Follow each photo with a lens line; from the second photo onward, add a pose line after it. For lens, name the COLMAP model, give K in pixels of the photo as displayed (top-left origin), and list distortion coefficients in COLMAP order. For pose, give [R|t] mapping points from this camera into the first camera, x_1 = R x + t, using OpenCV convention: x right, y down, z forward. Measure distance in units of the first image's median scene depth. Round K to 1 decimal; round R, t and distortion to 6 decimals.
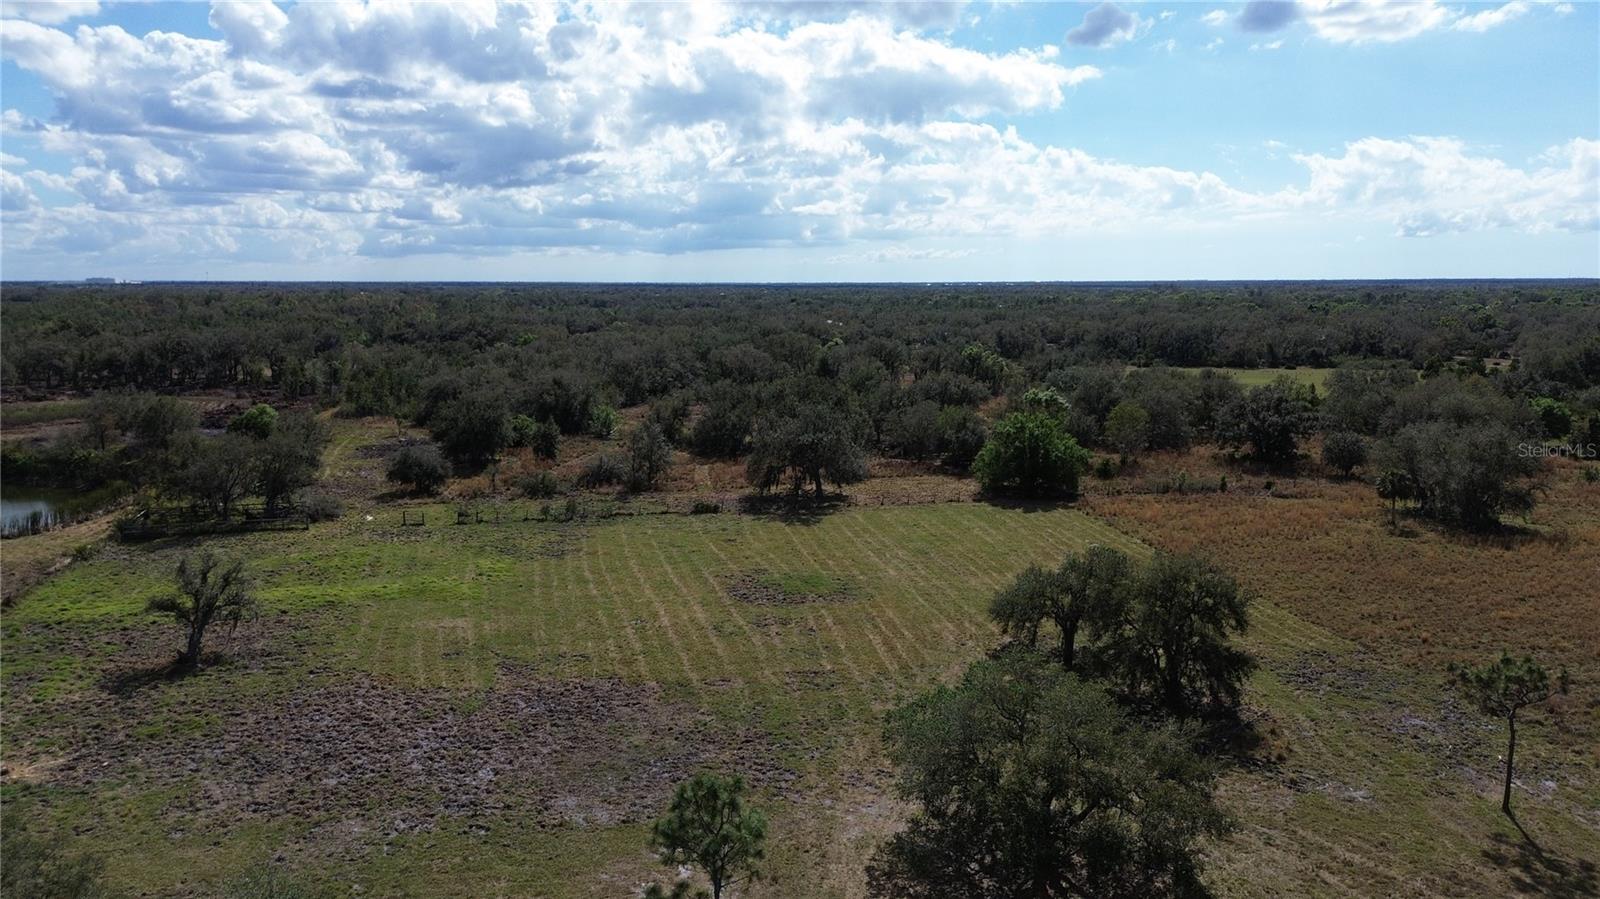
lens RADIAL K [[1121.2, 0, 798.3], [0, 1121.2, 453.8], [0, 0, 1]] dist [0.066861, -0.060024]
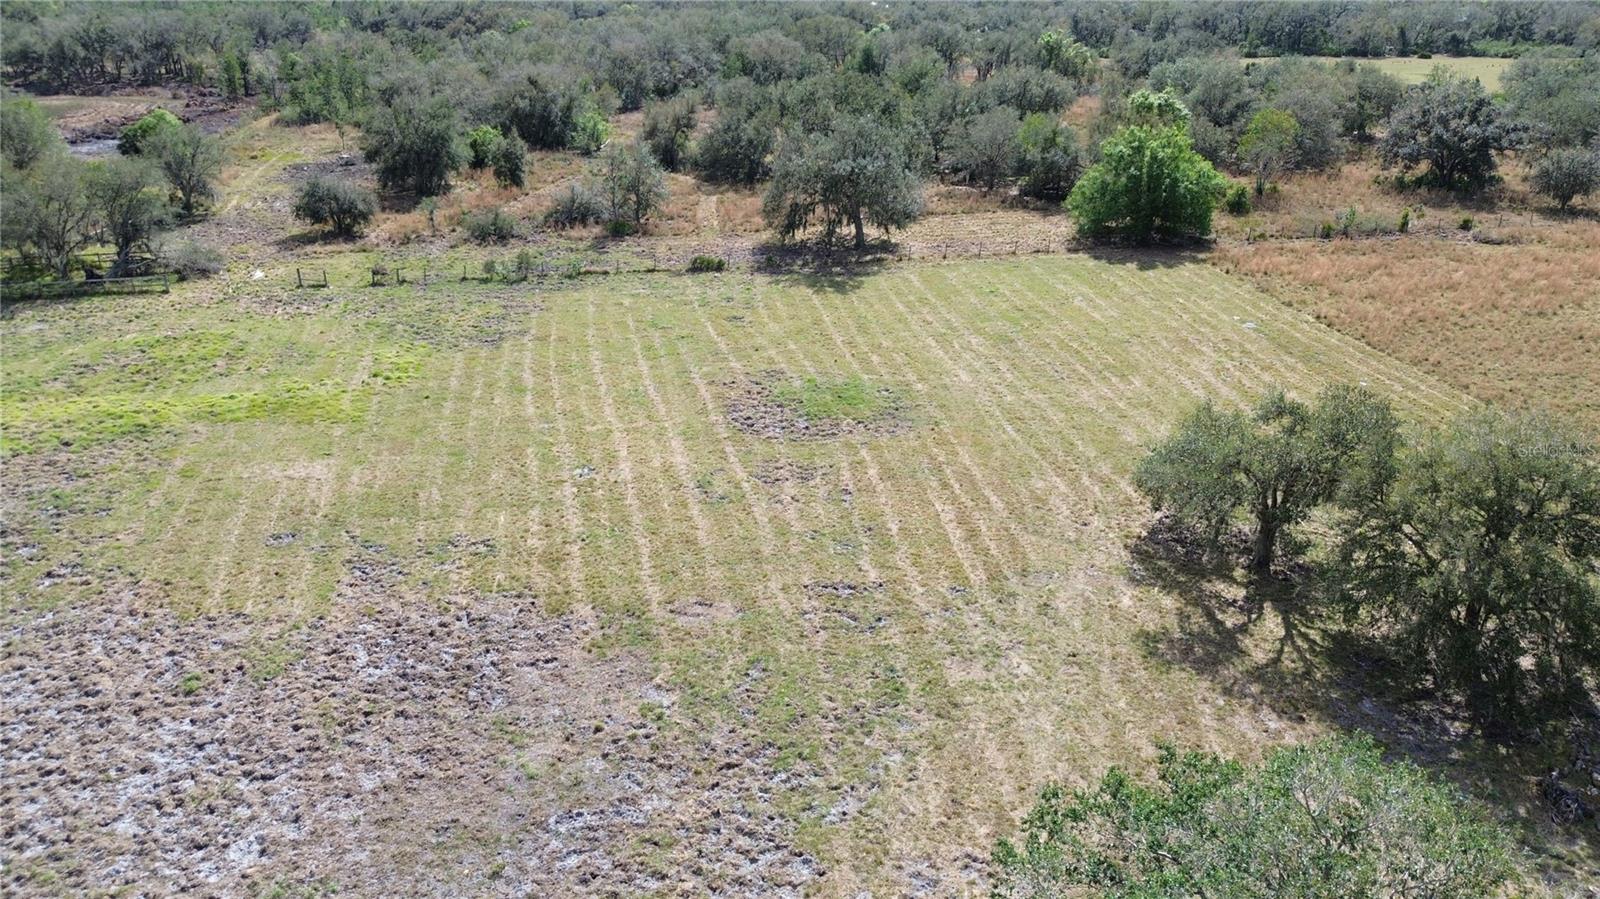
lens RADIAL K [[1121.2, 0, 794.9], [0, 1121.2, 442.3], [0, 0, 1]] dist [0.066861, -0.060024]
pose [[0.999348, 0.008853, -0.034990, 0.003007], [0.000069, 0.968984, 0.247123, -0.020104], [0.036093, -0.246965, 0.968352, 0.241857]]
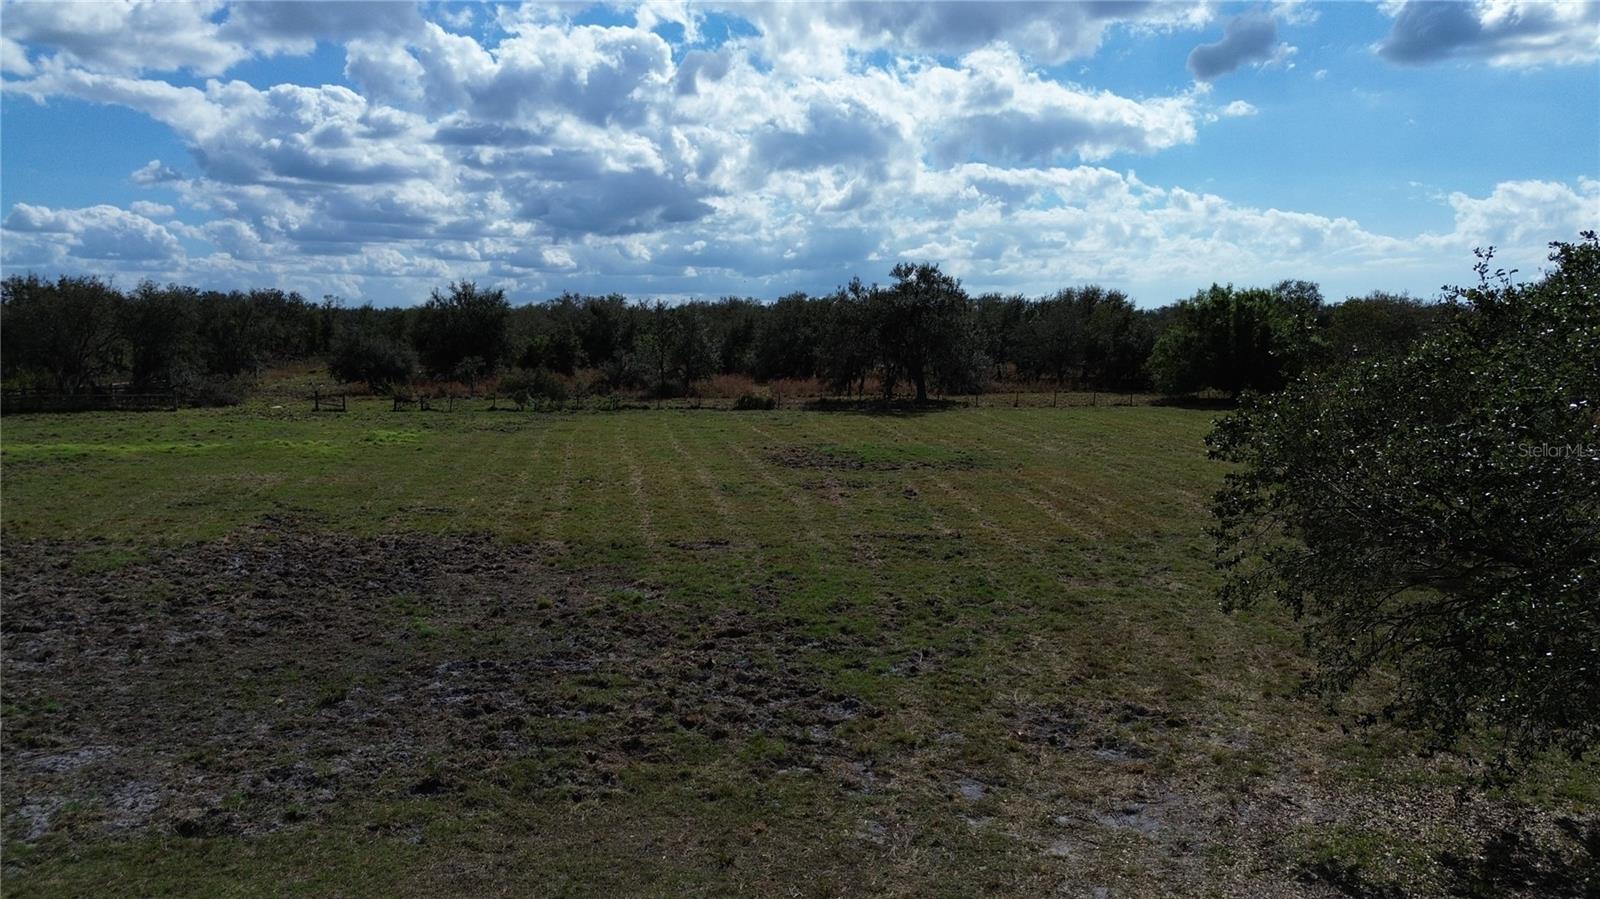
lens RADIAL K [[1121.2, 0, 796.1], [0, 1121.2, 433.2], [0, 0, 1]] dist [0.066861, -0.060024]
pose [[0.995950, 0.007469, -0.089602, 0.003523], [-0.012872, 0.998123, -0.059871, 0.103755], [0.088987, 0.060782, 0.994176, 0.311778]]
